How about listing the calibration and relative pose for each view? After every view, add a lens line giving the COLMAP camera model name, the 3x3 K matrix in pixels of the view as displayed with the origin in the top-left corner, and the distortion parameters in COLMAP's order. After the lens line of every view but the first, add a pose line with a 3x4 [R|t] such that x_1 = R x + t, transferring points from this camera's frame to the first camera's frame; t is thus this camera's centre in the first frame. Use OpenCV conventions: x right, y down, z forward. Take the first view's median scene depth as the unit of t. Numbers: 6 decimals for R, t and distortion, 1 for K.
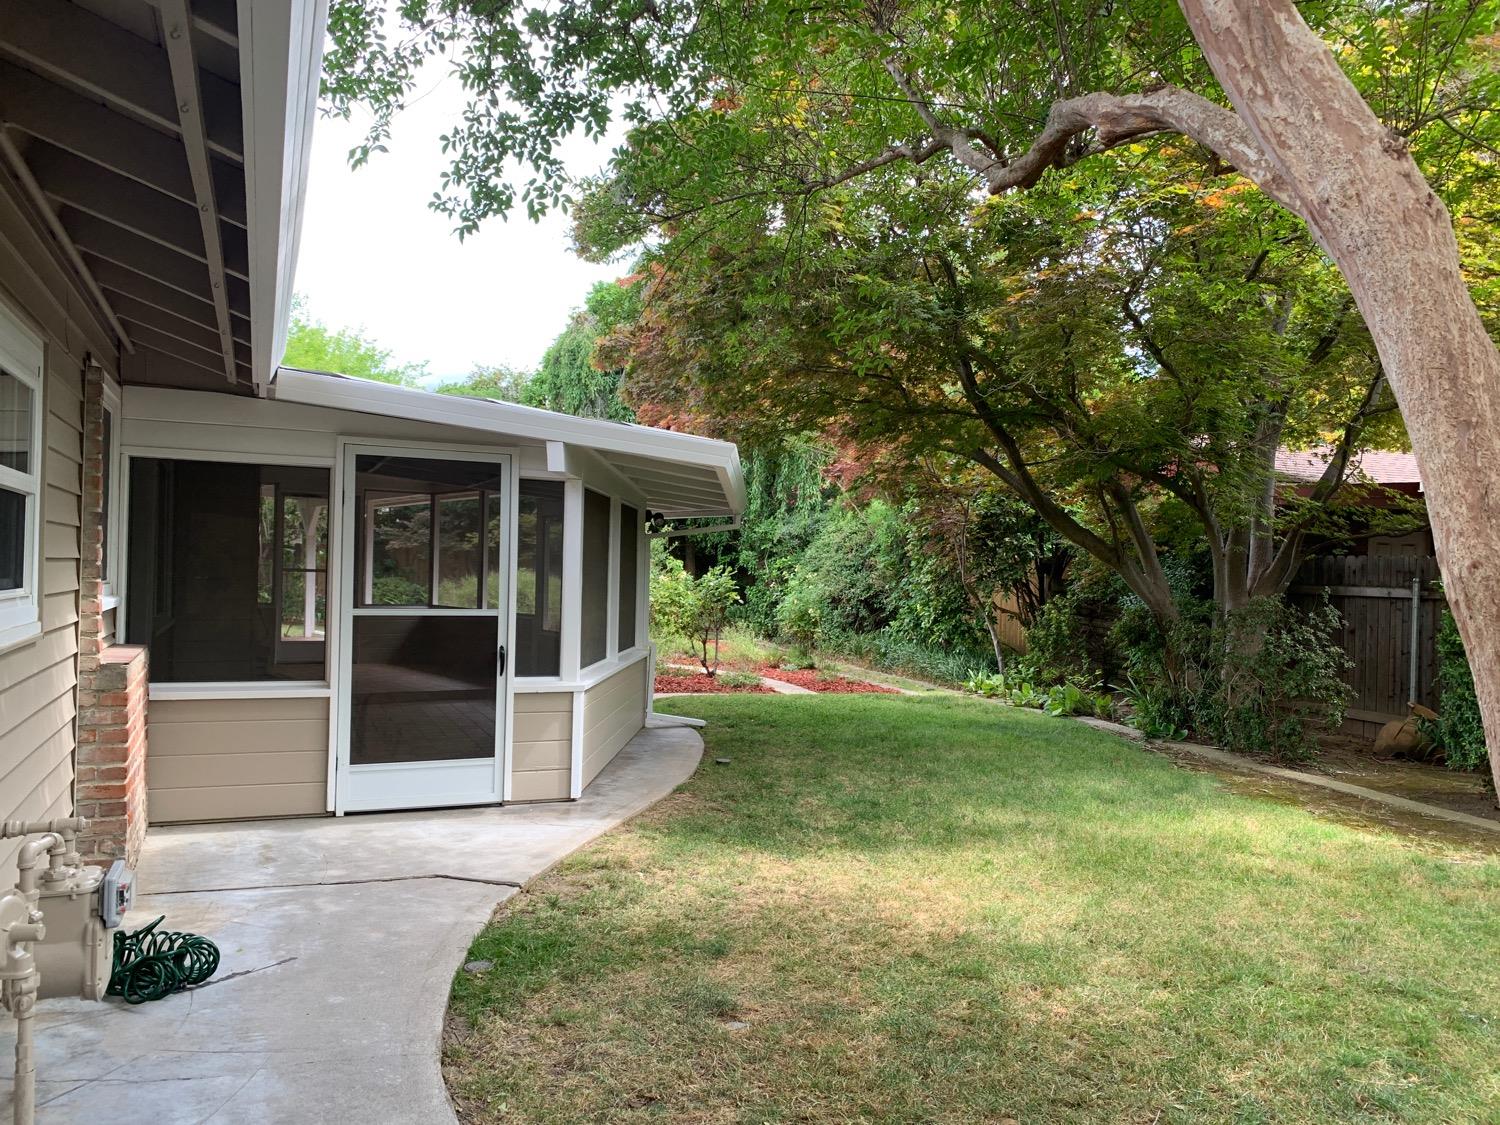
lens RADIAL K [[1149.3, 0, 752.7], [0, 1149.3, 563.5], [0, 0, 1]] dist [0.005814, -0.003203]
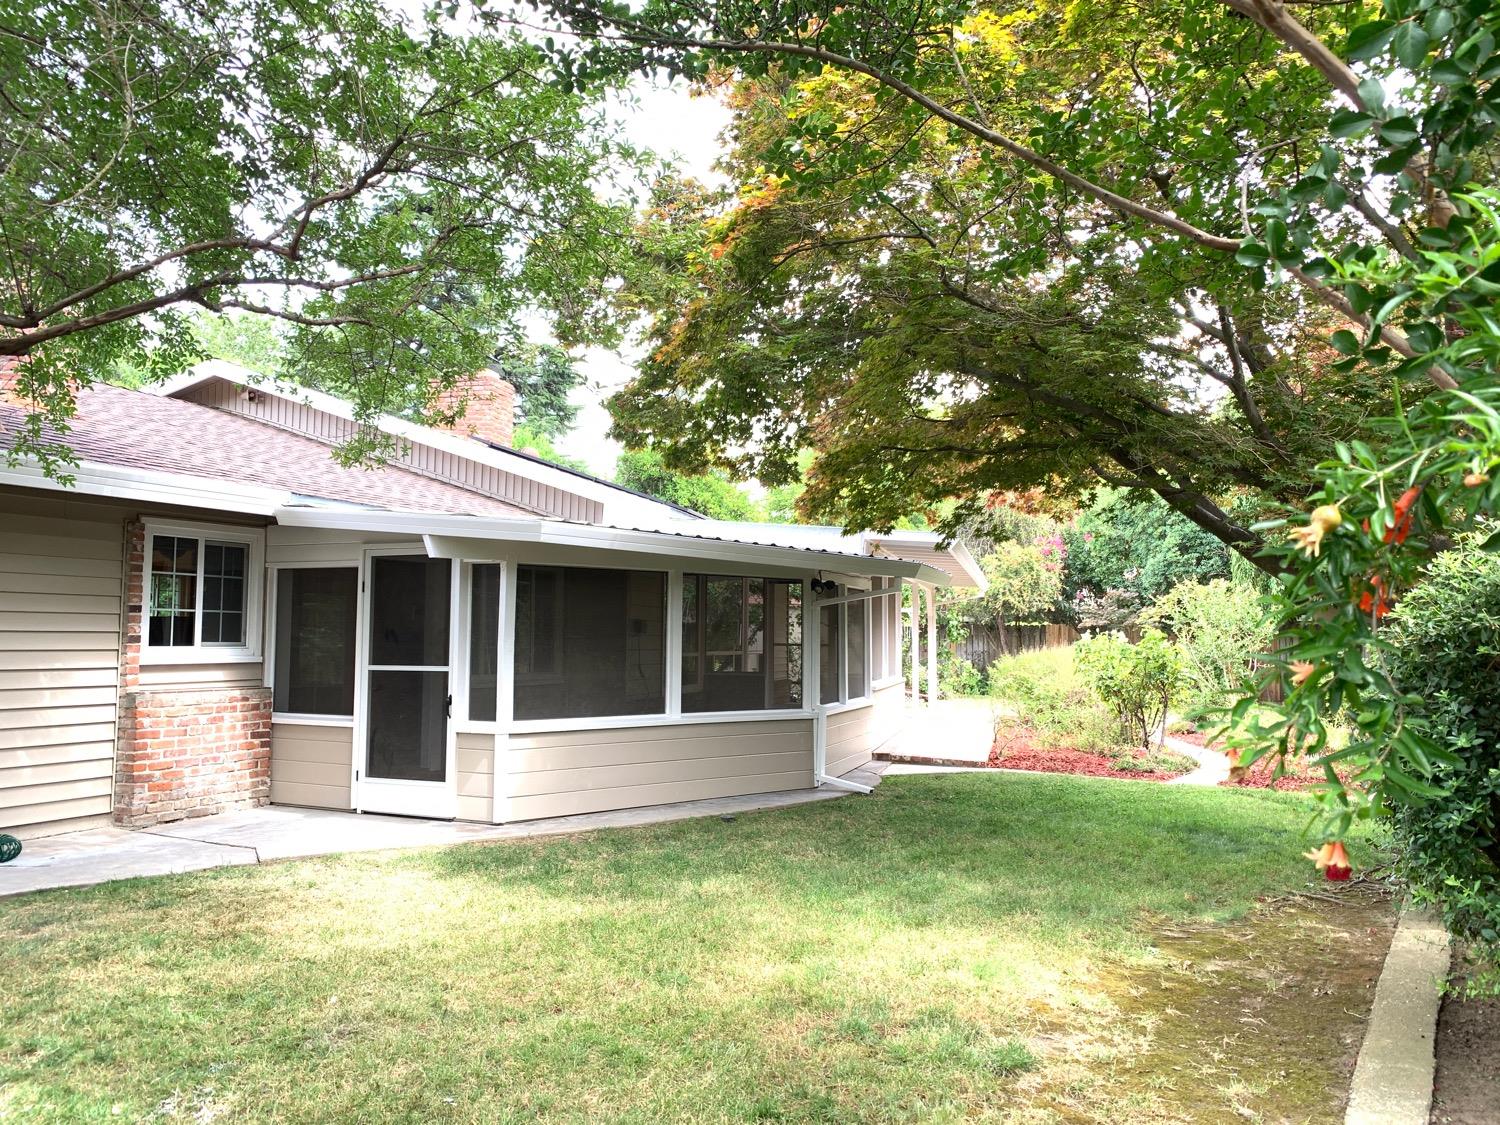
lens RADIAL K [[1149.3, 0, 752.7], [0, 1149.3, 563.5], [0, 0, 1]] dist [0.005814, -0.003203]
pose [[0.649620, -0.070426, -0.756990, 1.039697], [0.011626, 0.996504, -0.082732, 0.036736], [0.760170, 0.044944, 0.648168, 0.436118]]
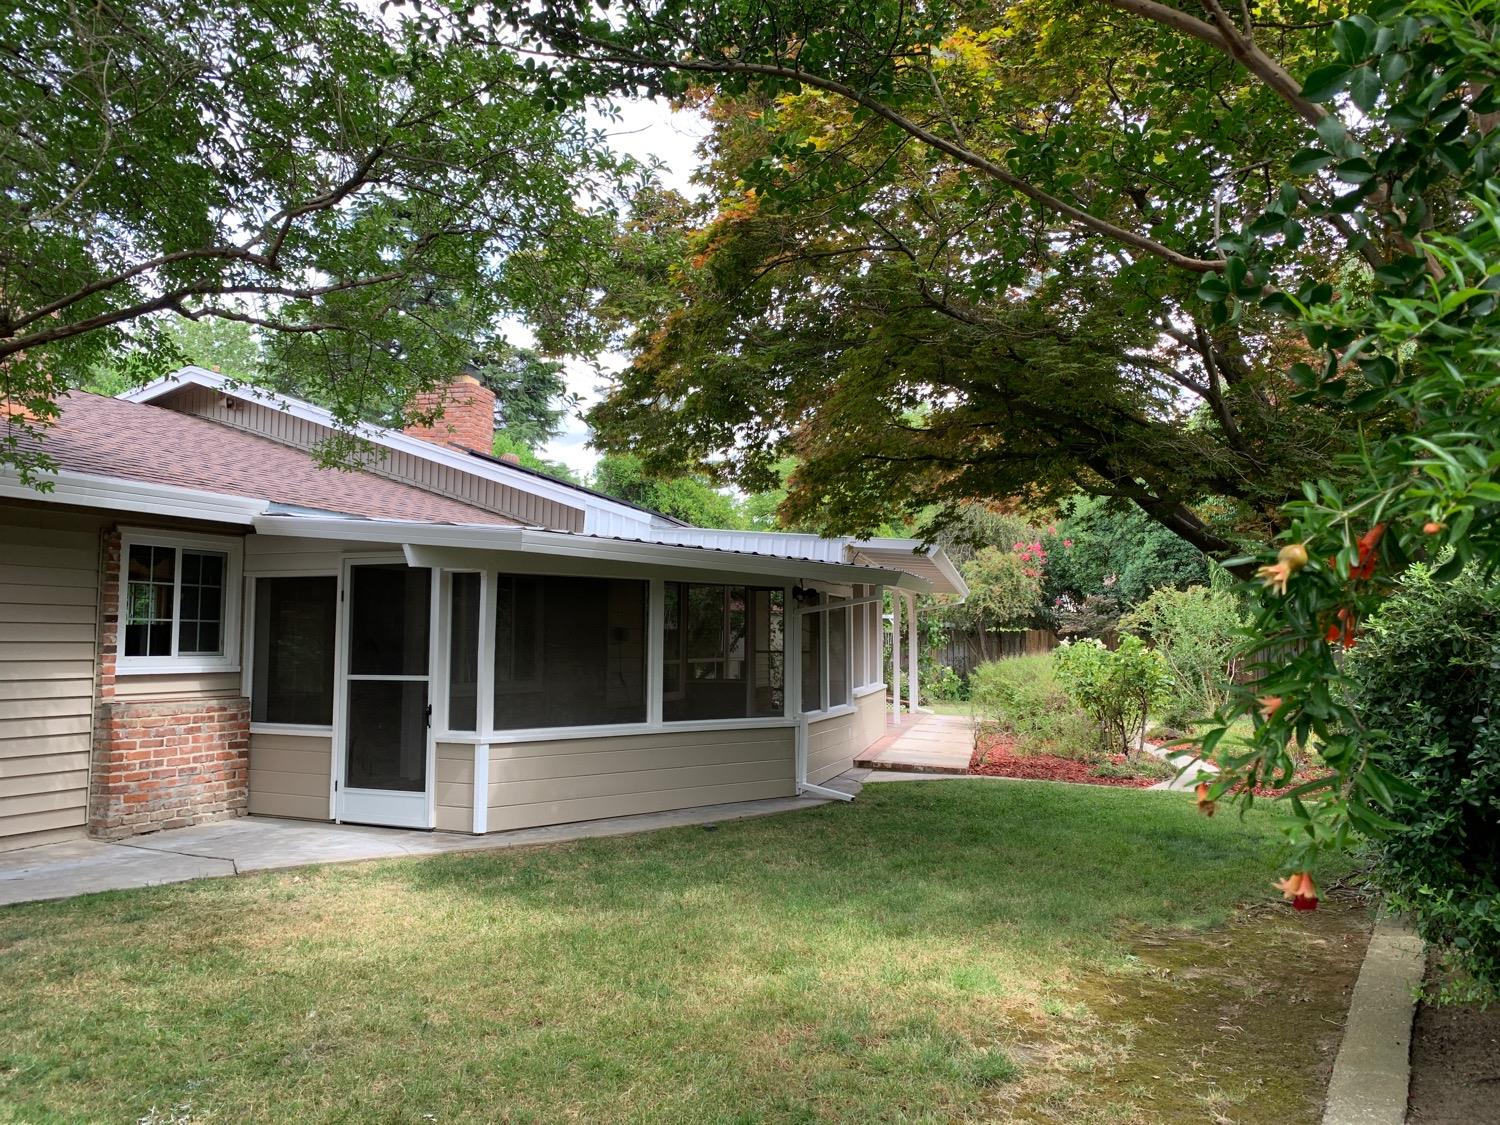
lens RADIAL K [[1149.3, 0, 752.7], [0, 1149.3, 563.5], [0, 0, 1]] dist [0.005814, -0.003203]
pose [[0.661711, -0.075286, -0.745970, 1.041068], [0.014608, 0.996052, -0.087567, 0.033801], [0.749617, 0.047047, 0.660198, 0.435423]]
